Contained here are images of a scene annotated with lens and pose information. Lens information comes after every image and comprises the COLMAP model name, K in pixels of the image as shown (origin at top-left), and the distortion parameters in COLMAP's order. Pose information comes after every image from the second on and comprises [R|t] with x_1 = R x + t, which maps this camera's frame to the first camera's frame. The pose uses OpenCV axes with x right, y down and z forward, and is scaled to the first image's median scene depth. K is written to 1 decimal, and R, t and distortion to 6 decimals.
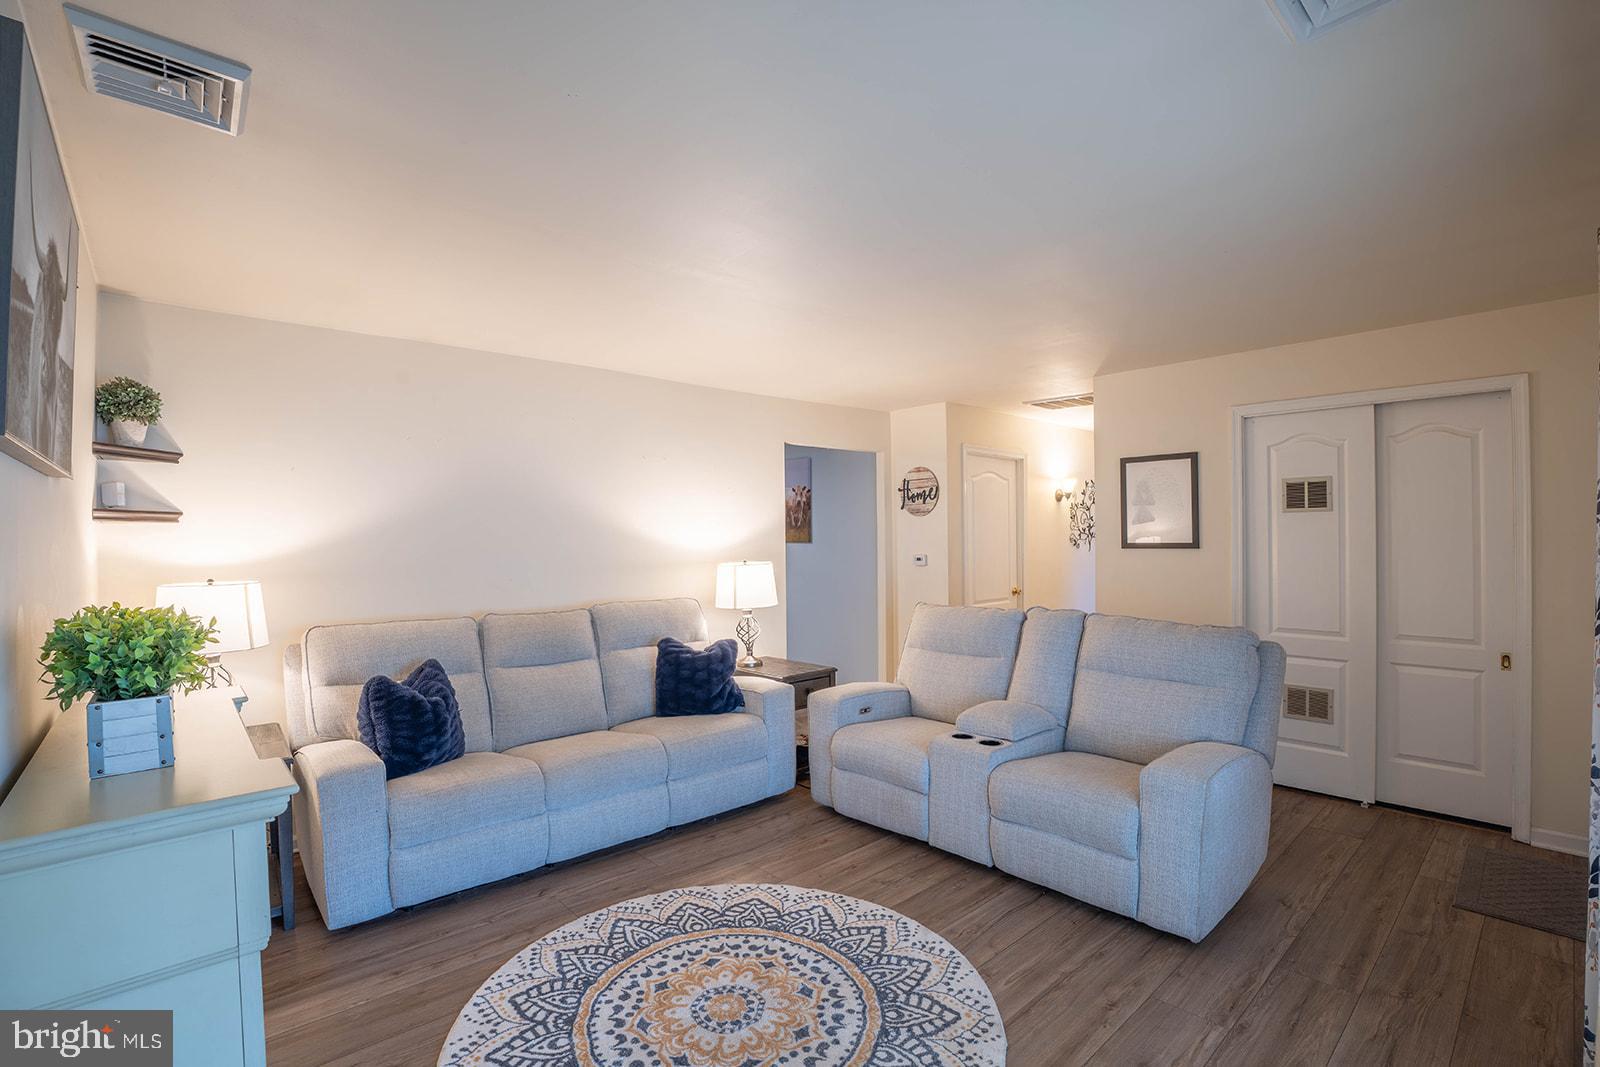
lens RADIAL K [[734.5, 0, 798.3], [0, 734.5, 534.3], [0, 0, 1]] dist [-0.075101, 0.019350]
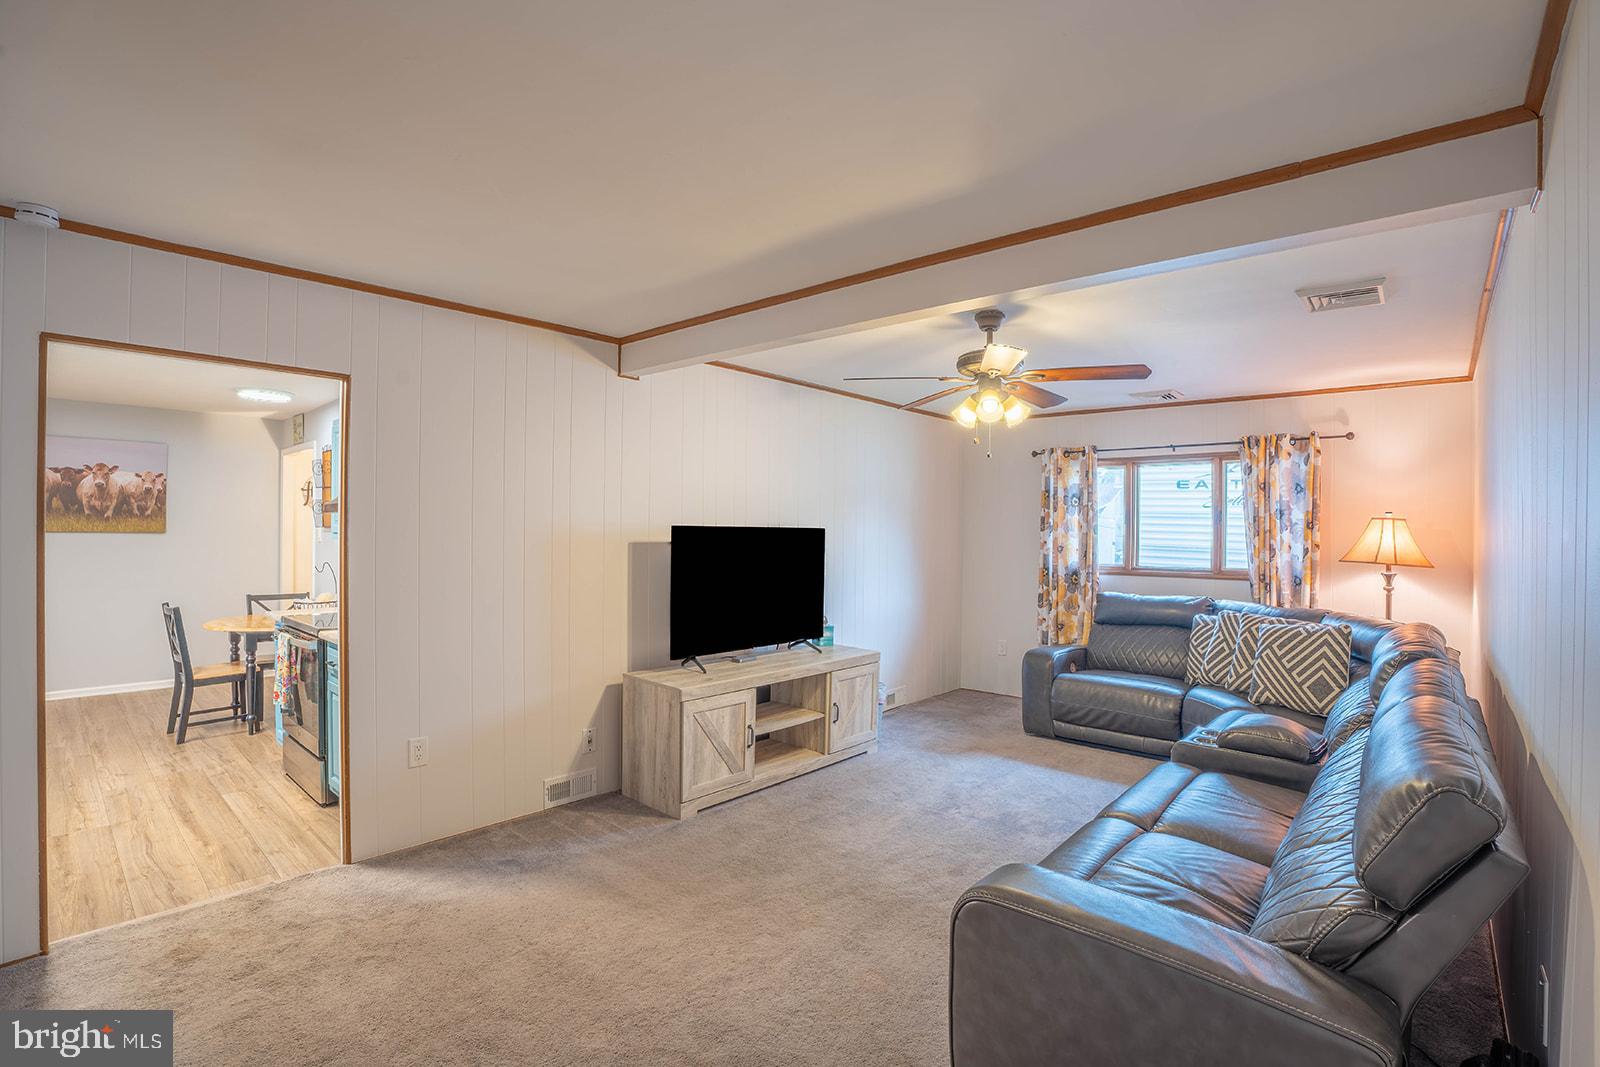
lens RADIAL K [[734.5, 0, 798.3], [0, 734.5, 534.3], [0, 0, 1]] dist [-0.075101, 0.019350]
pose [[-0.112425, 0.006806, 0.993637, -1.126100], [-0.008089, 0.999937, -0.007765, 0.015606], [-0.993627, -0.008910, -0.112362, 0.329614]]
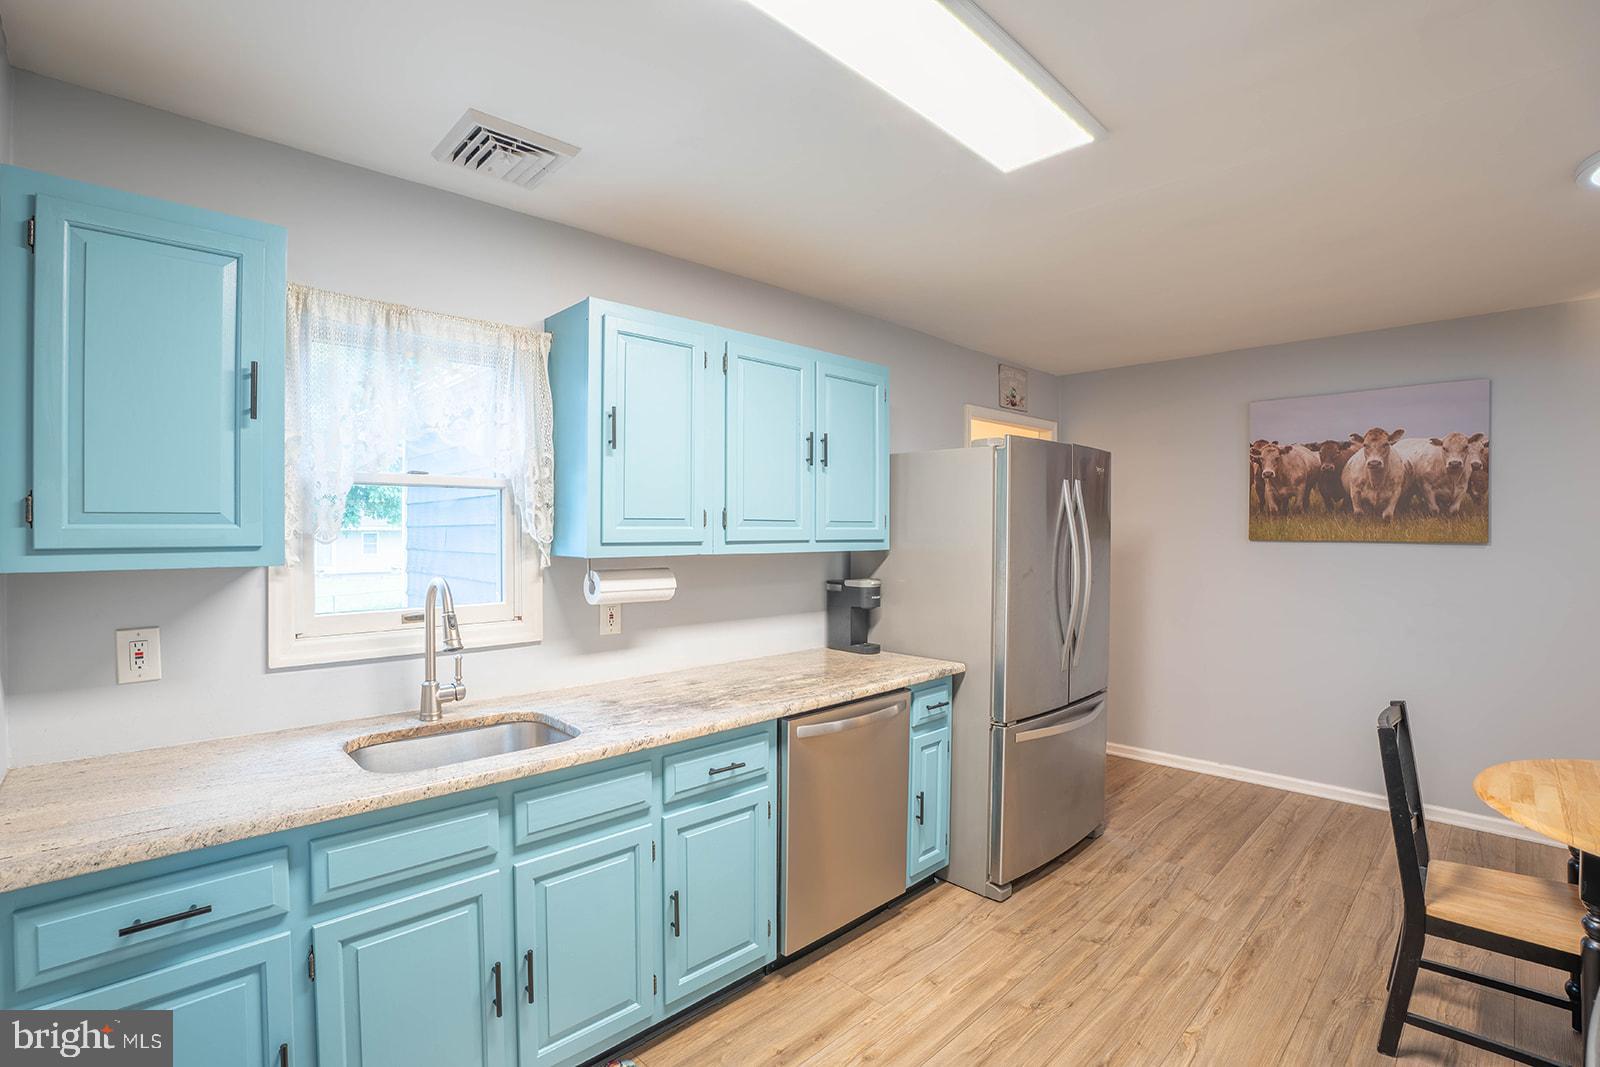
lens RADIAL K [[734.5, 0, 798.3], [0, 734.5, 534.3], [0, 0, 1]] dist [-0.075101, 0.019350]
pose [[0.998909, 0.011882, 0.045165, -0.560154], [-0.012157, 0.999909, 0.005815, 0.008700], [-0.045092, -0.006358, 0.998963, 0.621121]]
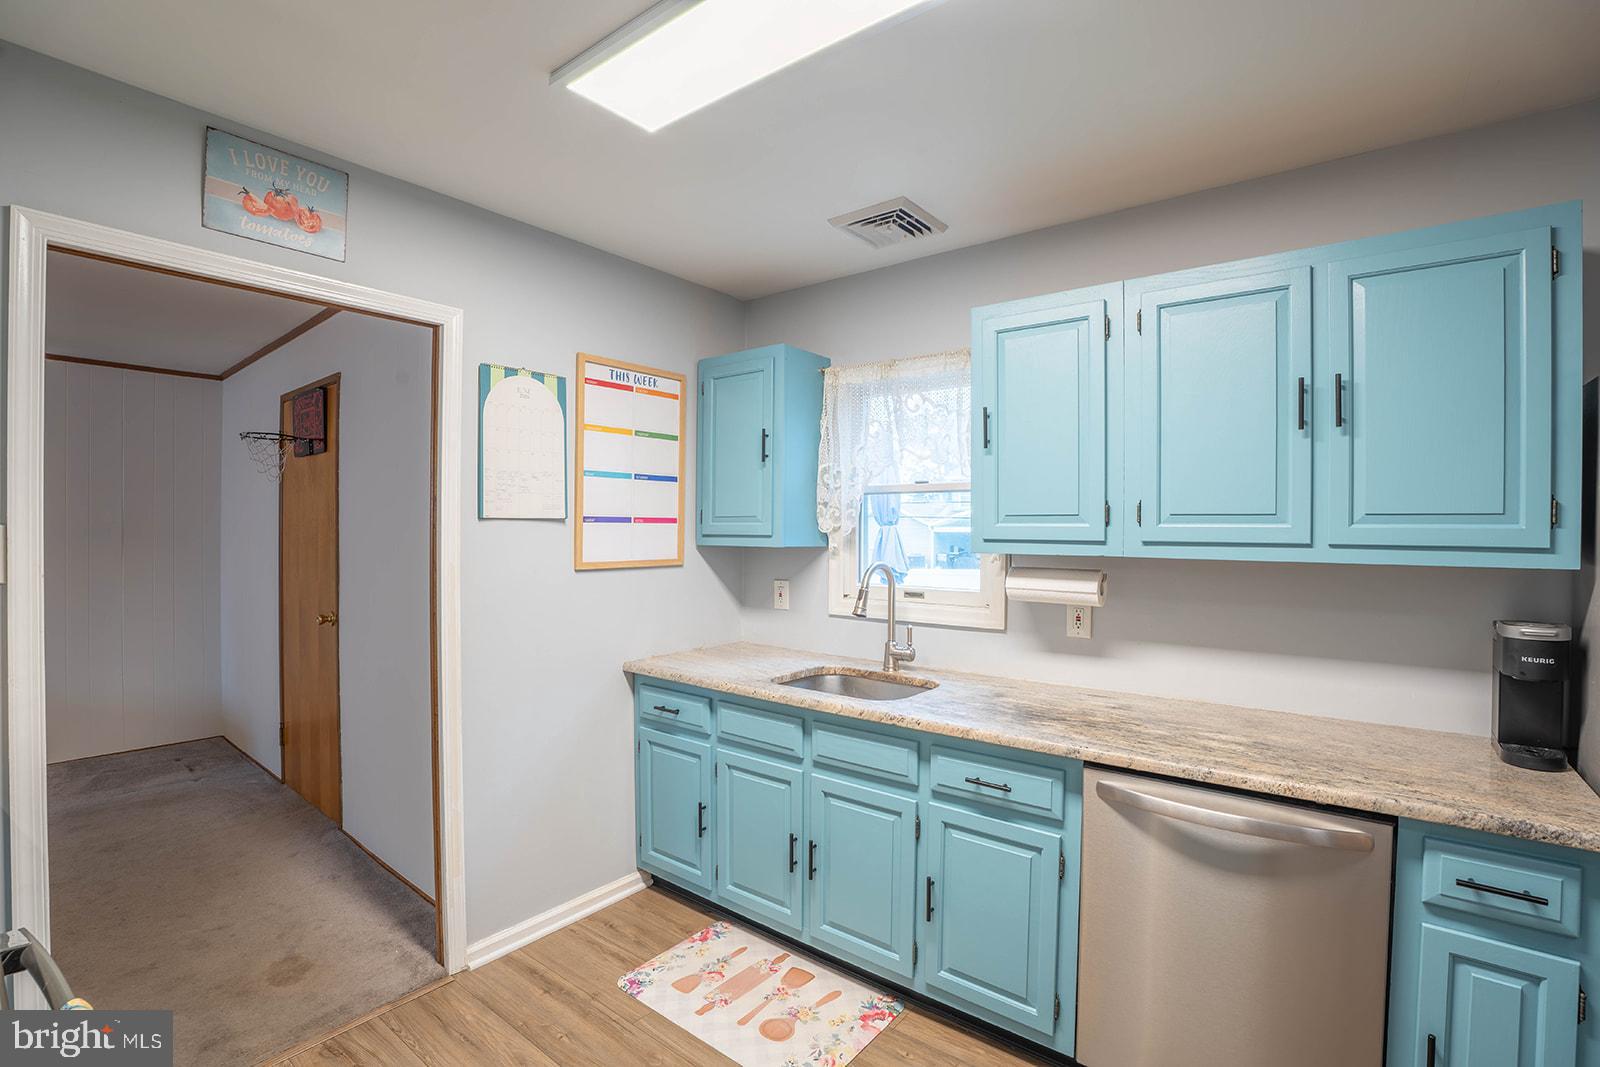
lens RADIAL K [[734.5, 0, 798.3], [0, 734.5, 534.3], [0, 0, 1]] dist [-0.075101, 0.019350]
pose [[0.178069, 0.021644, -0.983780, -0.278184], [-0.007540, 0.999759, 0.020631, 0.006683], [0.983989, 0.003744, 0.178189, 0.831371]]
